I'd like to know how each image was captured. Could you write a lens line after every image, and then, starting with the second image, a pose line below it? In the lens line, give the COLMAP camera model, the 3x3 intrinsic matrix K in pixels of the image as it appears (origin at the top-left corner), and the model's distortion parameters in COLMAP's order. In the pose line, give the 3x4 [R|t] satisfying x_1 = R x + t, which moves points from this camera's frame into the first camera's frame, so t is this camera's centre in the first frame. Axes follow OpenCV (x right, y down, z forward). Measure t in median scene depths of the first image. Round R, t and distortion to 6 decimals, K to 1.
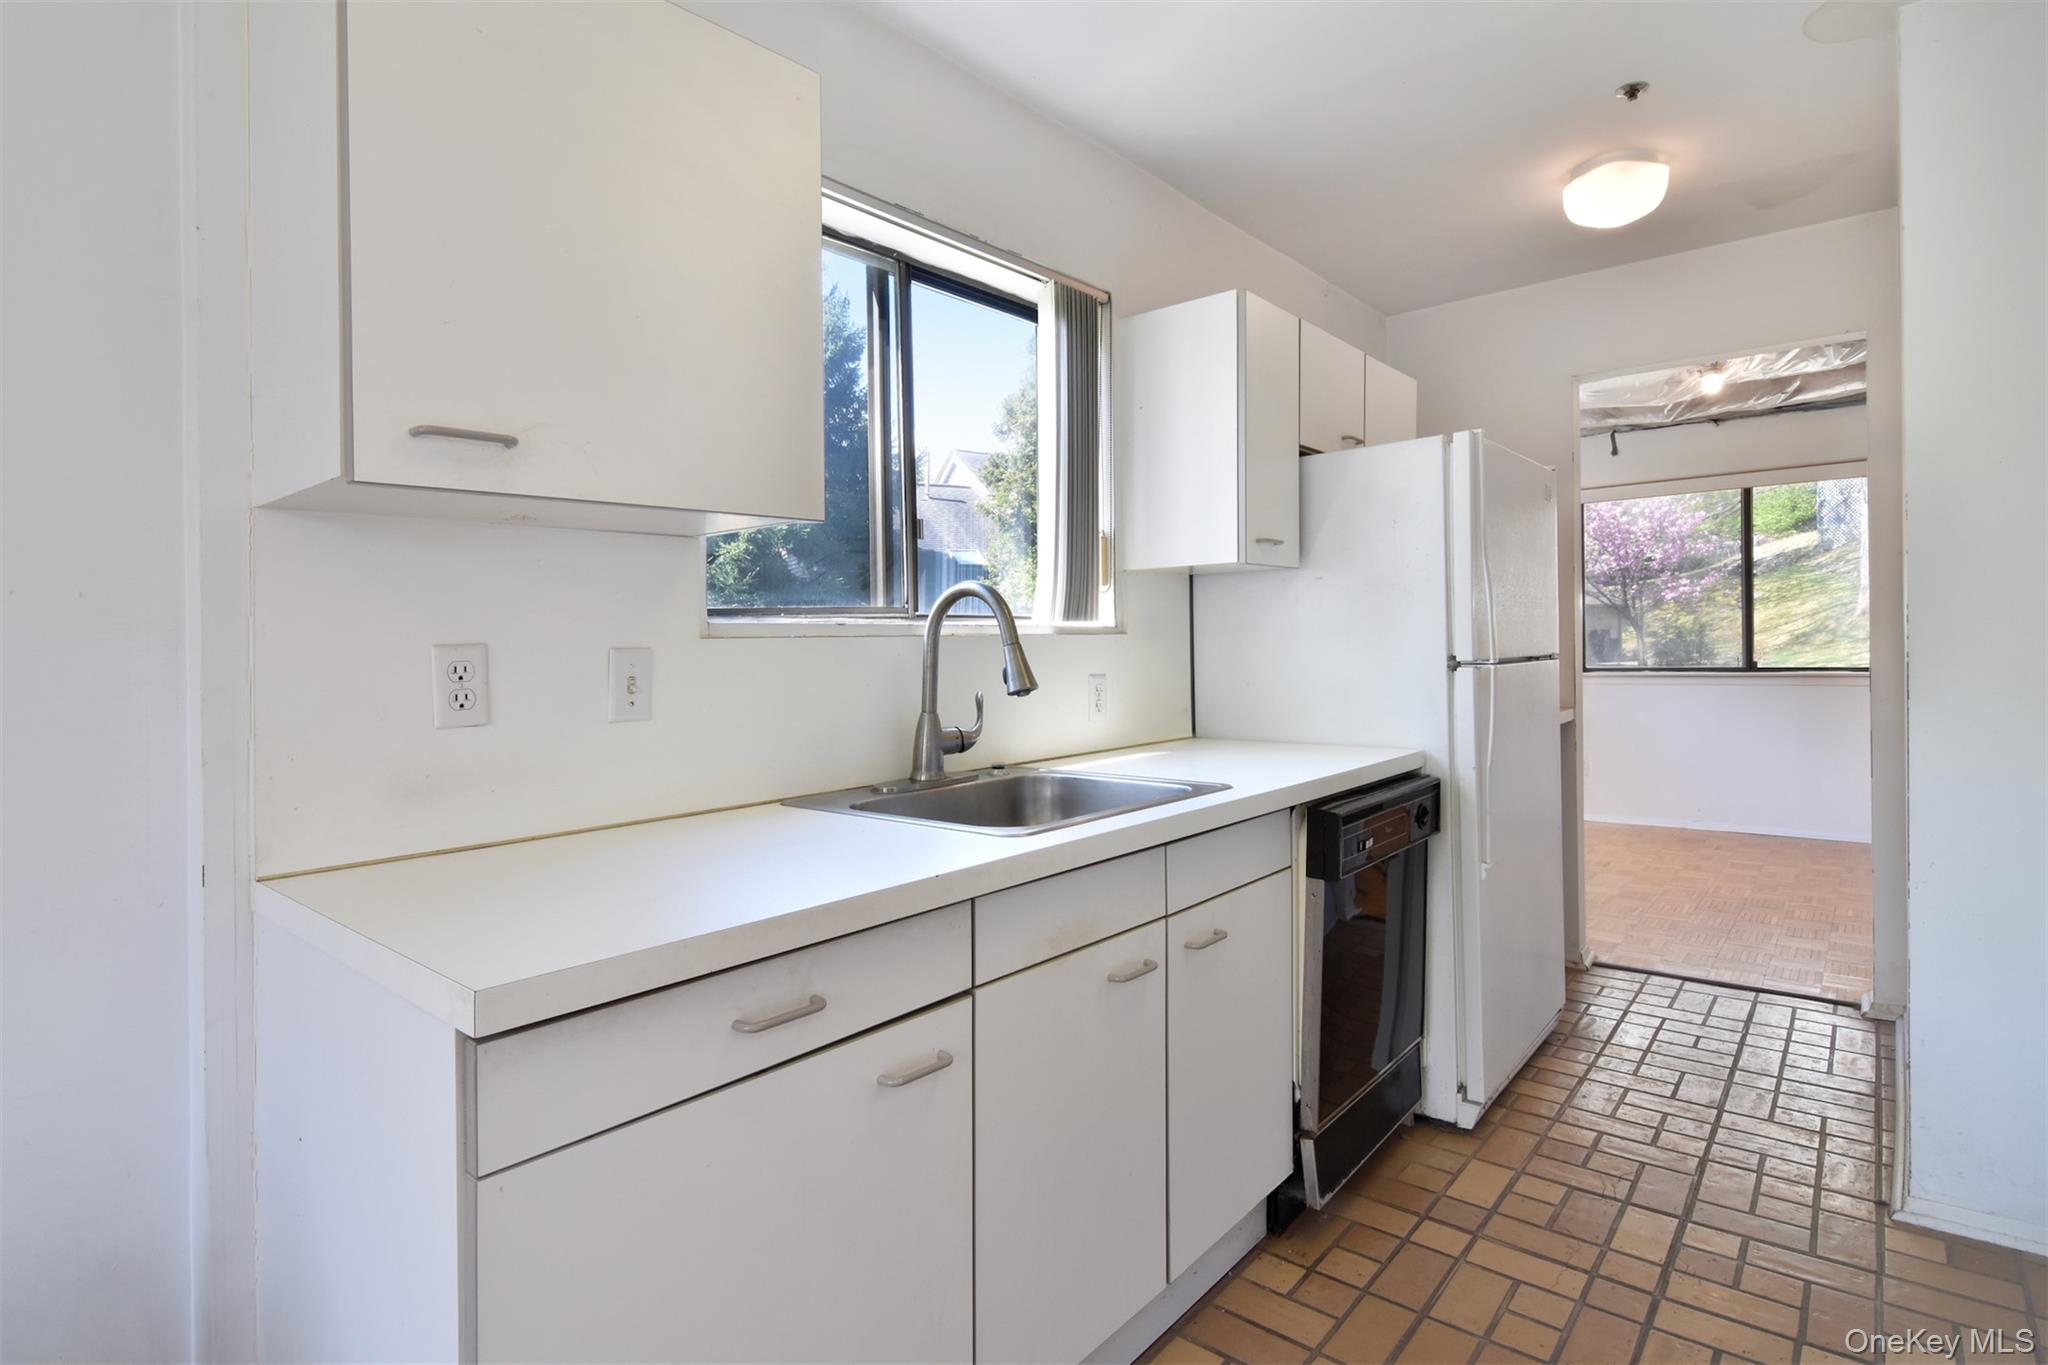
lens RADIAL K [[1045.8, 0, 1029.5], [0, 1045.8, 647.3], [0, 0, 1]] dist [-0.006307, -0.000683]
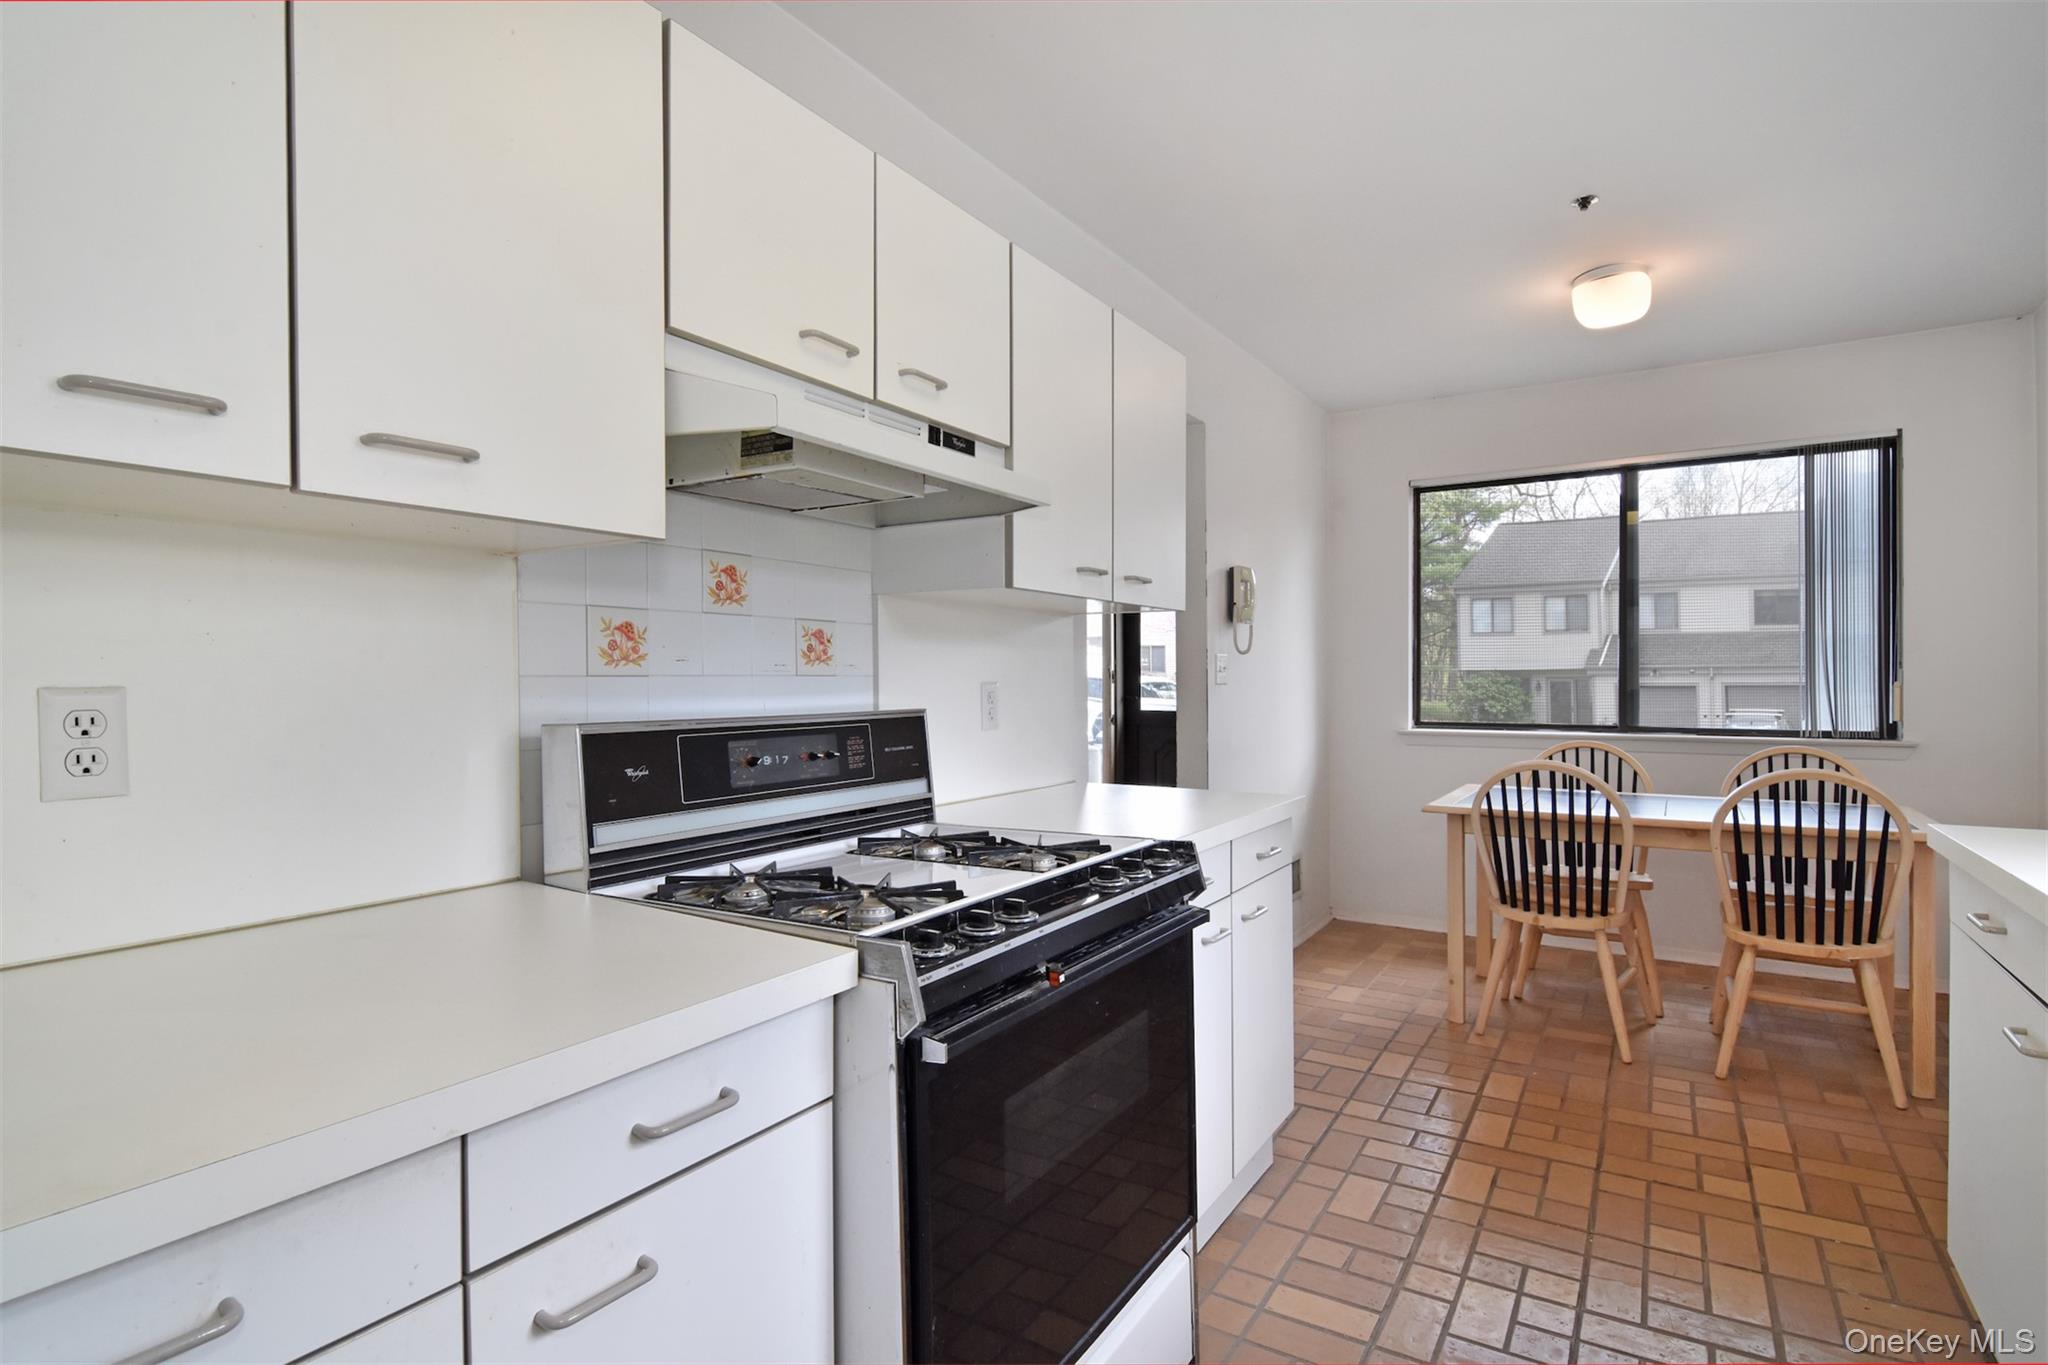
lens RADIAL K [[1045.8, 0, 1009.8], [0, 1045.8, 675.8], [0, 0, 1]] dist [-0.006307, -0.000683]
pose [[-0.991981, 0.017423, -0.125180, 1.160264], [0.016551, 0.999831, 0.008005, -0.020573], [0.125298, 0.005869, -0.992102, 1.498695]]
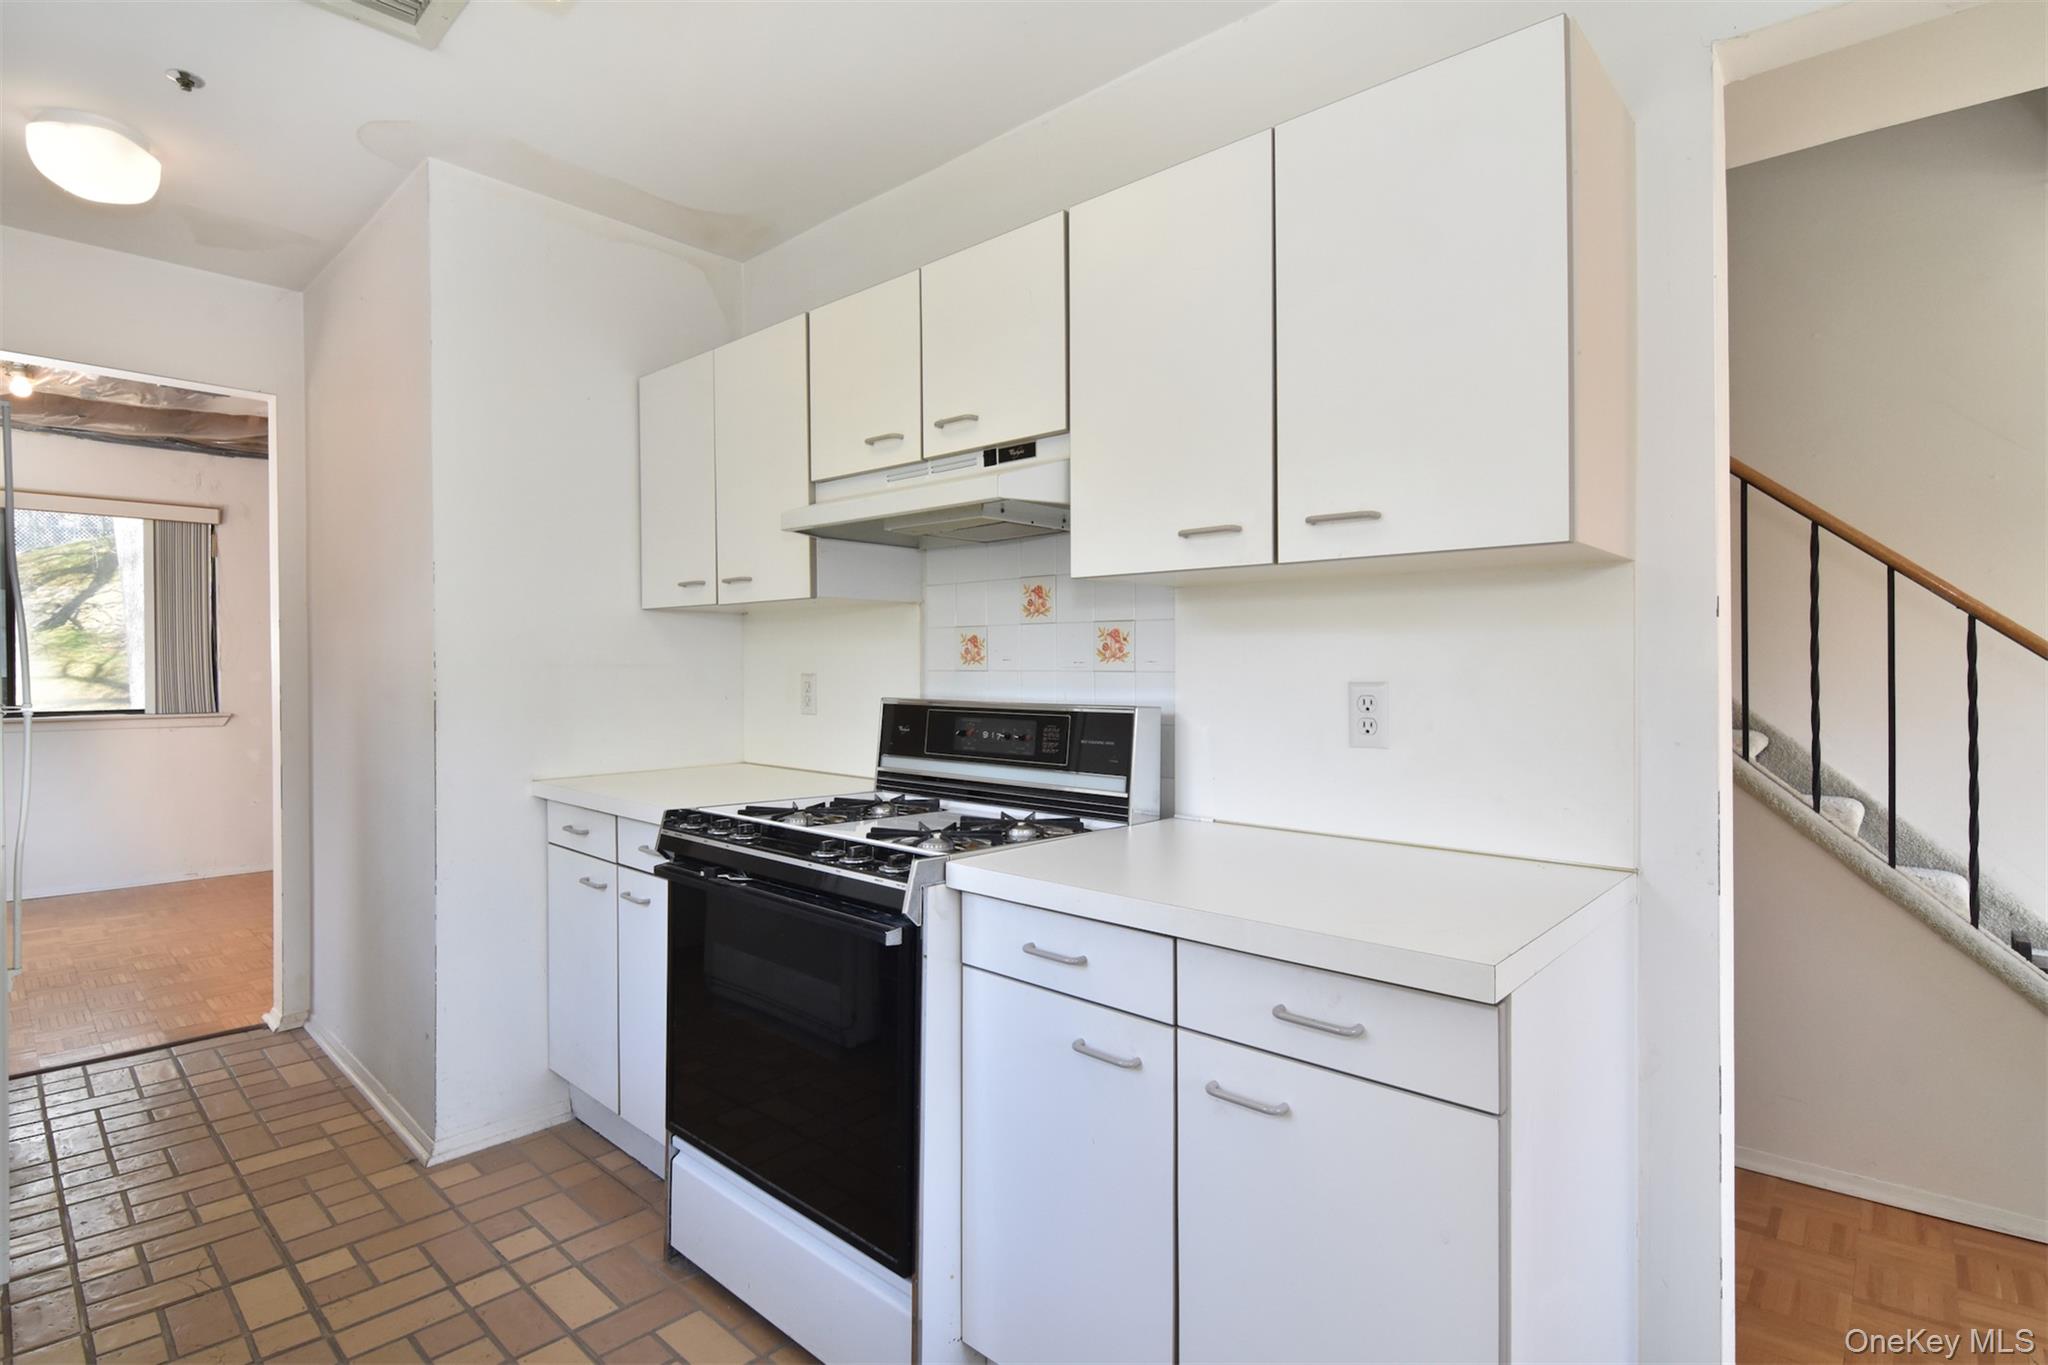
lens RADIAL K [[1045.8, 0, 1011.1], [0, 1045.8, 680.4], [0, 0, 1]] dist [-0.006307, -0.000683]
pose [[0.095102, 0.001016, 0.995467, -0.220422], [0.007002, 0.999974, -0.001690, -0.000271], [-0.995443, 0.007131, 0.095093, 0.164124]]
